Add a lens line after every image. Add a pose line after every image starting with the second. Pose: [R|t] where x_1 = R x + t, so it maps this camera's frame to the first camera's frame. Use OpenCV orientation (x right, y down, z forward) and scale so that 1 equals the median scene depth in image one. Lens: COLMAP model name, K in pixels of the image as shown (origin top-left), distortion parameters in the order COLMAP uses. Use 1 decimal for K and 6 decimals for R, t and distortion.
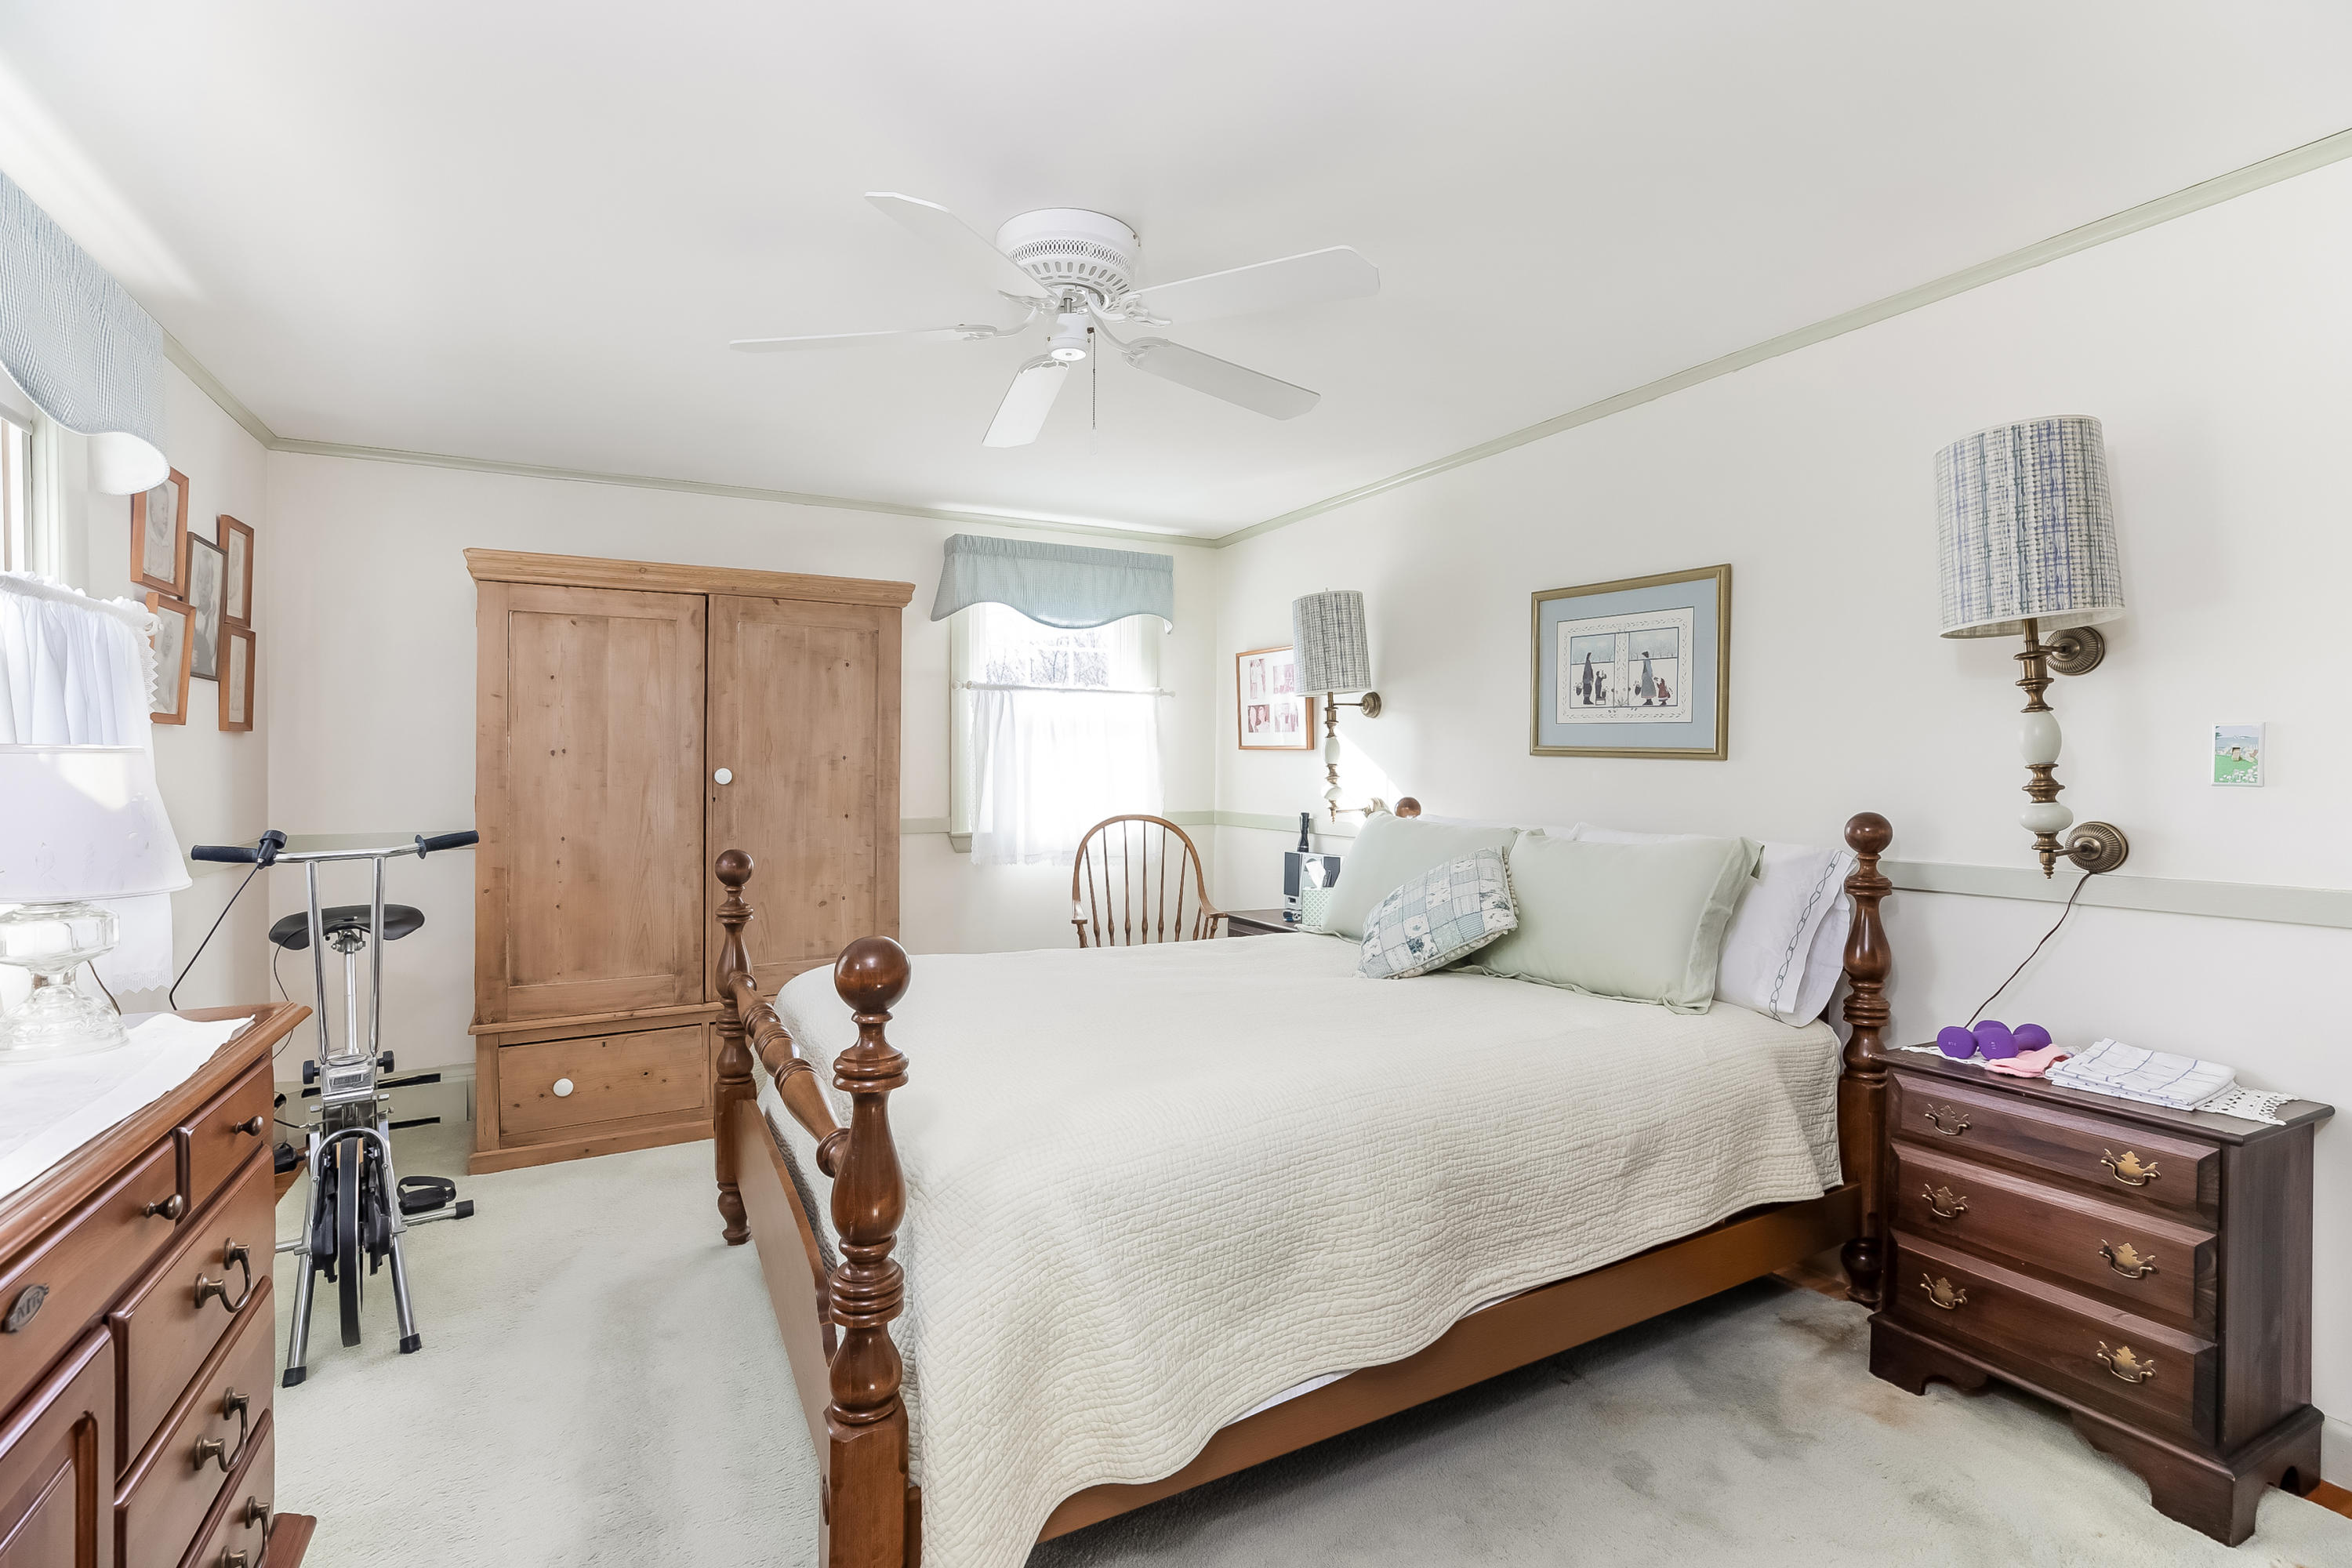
lens RADIAL K [[1063.2, 0, 1179.0], [0, 1063.2, 770.1], [0, 0, 1]] dist [-0.037742, 0.011444]
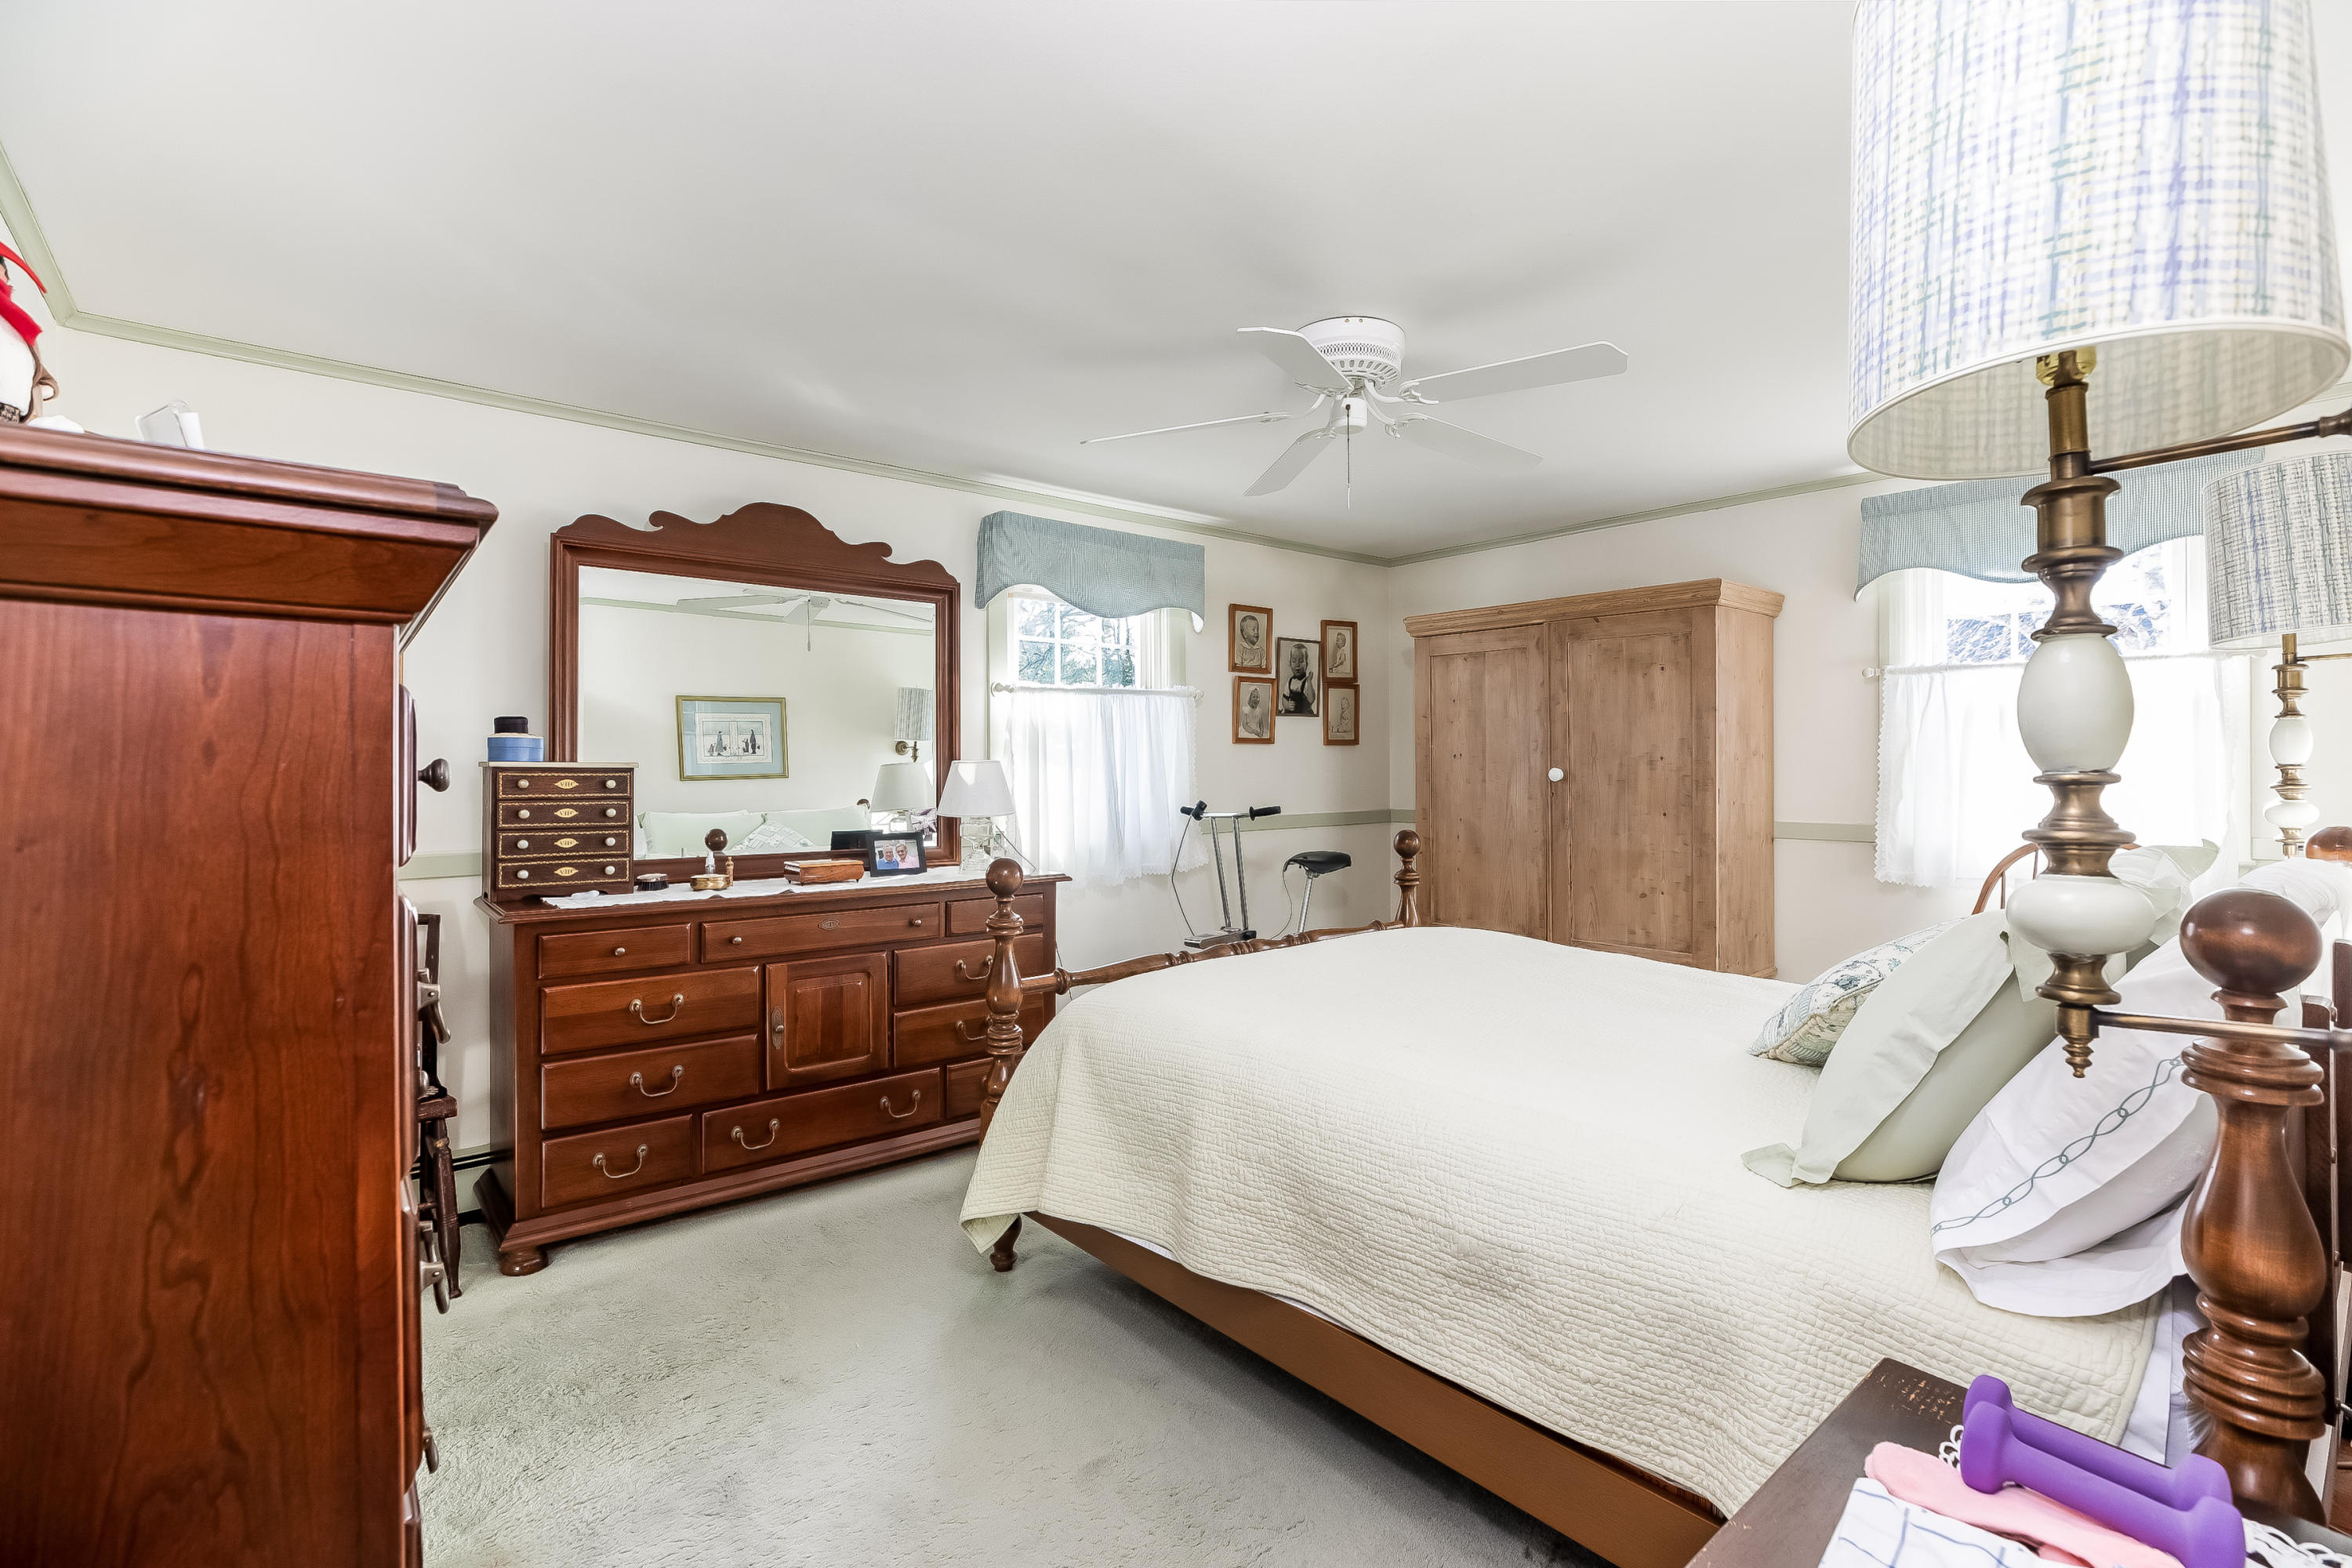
lens RADIAL K [[1063.2, 0, 1179.0], [0, 1063.2, 770.1], [0, 0, 1]] dist [-0.037742, 0.011444]
pose [[0.201737, 0.005436, -0.979425, 0.634750], [-0.002517, 0.999984, 0.005031, -0.004292], [0.979437, 0.001450, 0.201747, 0.344452]]
